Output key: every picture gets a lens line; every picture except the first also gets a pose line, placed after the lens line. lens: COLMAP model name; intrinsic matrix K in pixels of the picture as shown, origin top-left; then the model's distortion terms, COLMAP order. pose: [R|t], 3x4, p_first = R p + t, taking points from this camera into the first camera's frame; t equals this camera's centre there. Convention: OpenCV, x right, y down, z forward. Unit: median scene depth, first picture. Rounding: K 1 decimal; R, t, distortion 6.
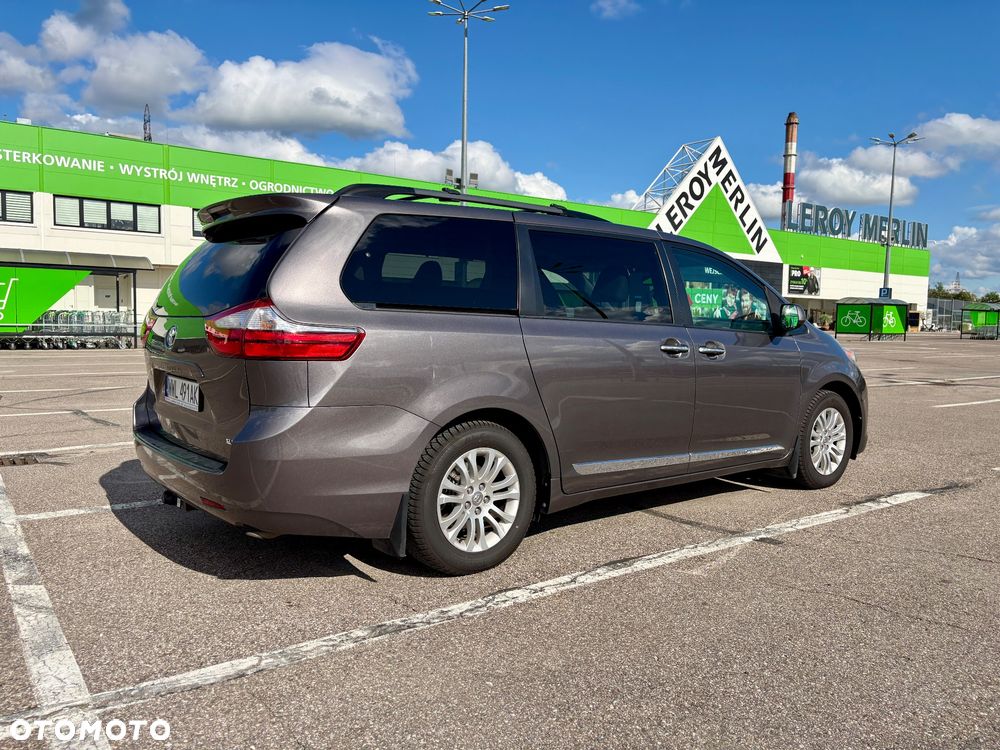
lens RADIAL K [[761.5, 0, 500.0], [0, 761.5, 375.0], [0, 0, 1]] dist [0.027574, -0.012550]
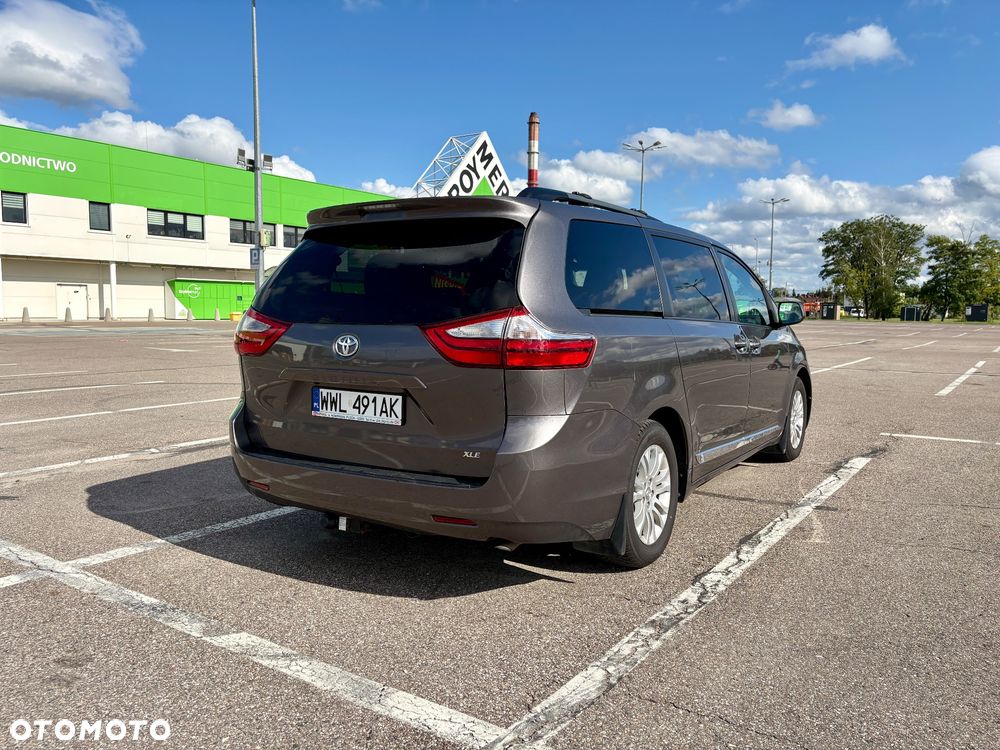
lens RADIAL K [[759.7, 0, 509.8], [0, 759.7, 377.5], [0, 0, 1]] dist [0.032530, -0.014656]
pose [[0.946313, -0.038527, 0.320947, -0.505319], [0.032617, 0.999185, 0.023772, -0.026443], [-0.321602, -0.012028, 0.946799, 0.064692]]
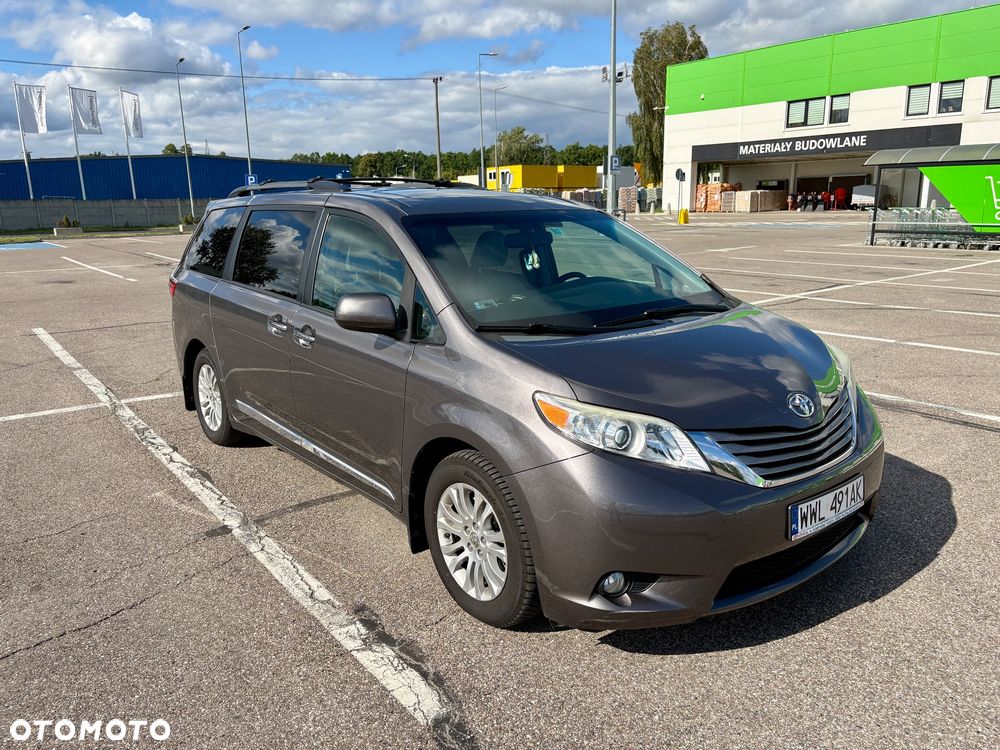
lens RADIAL K [[762.8, 0, 495.4], [0, 762.8, 373.9], [0, 0, 1]] dist [0.018560, -0.003140]
pose [[0.001882, 0.208516, -0.978017, 1.378487], [-0.055461, 0.976535, 0.208093, -0.221086], [0.998459, 0.053851, 0.013402, 1.444184]]
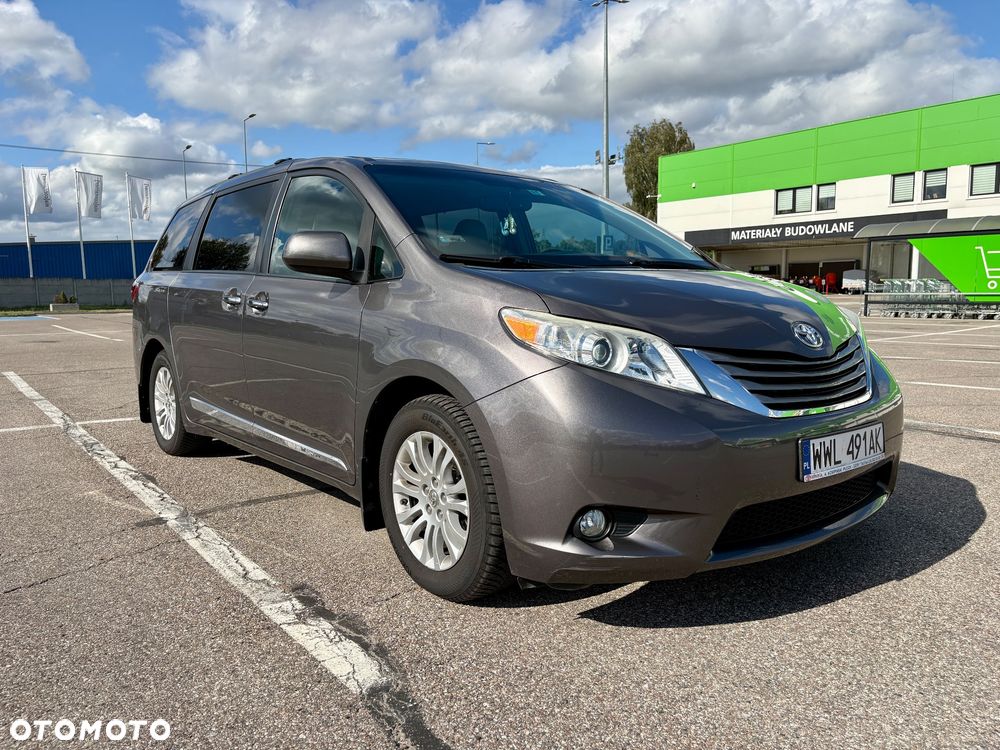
lens RADIAL K [[761.5, 0, 500.0], [0, 761.5, 375.0], [0, 0, 1]] dist [0.027574, -0.012550]
pose [[0.009779, 0.093625, -0.995560, 1.301840], [-0.062536, 0.993716, 0.092837, -0.056991], [0.997995, 0.061350, 0.015572, 1.485408]]
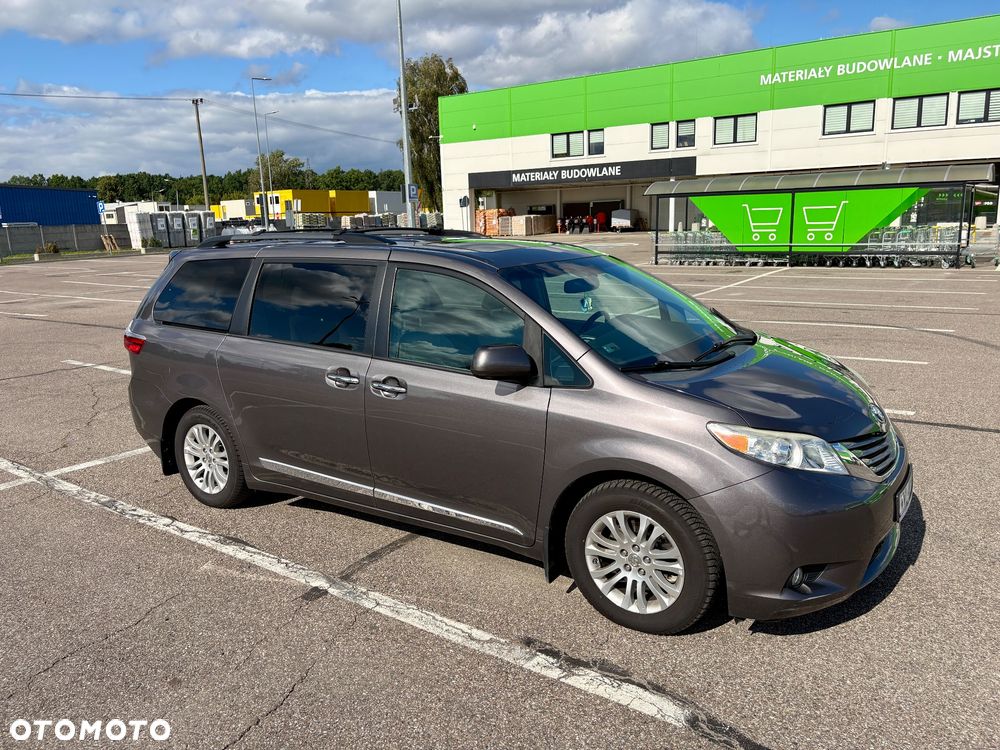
lens RADIAL K [[751.7, 0, 508.5], [0, 751.7, 379.1], [0, 0, 1]] dist [0.055342, -0.061127]
pose [[0.310648, 0.176341, -0.934024, 1.371724], [-0.035596, 0.984109, 0.173958, -0.239226], [0.949858, -0.020792, 0.311989, 1.021836]]
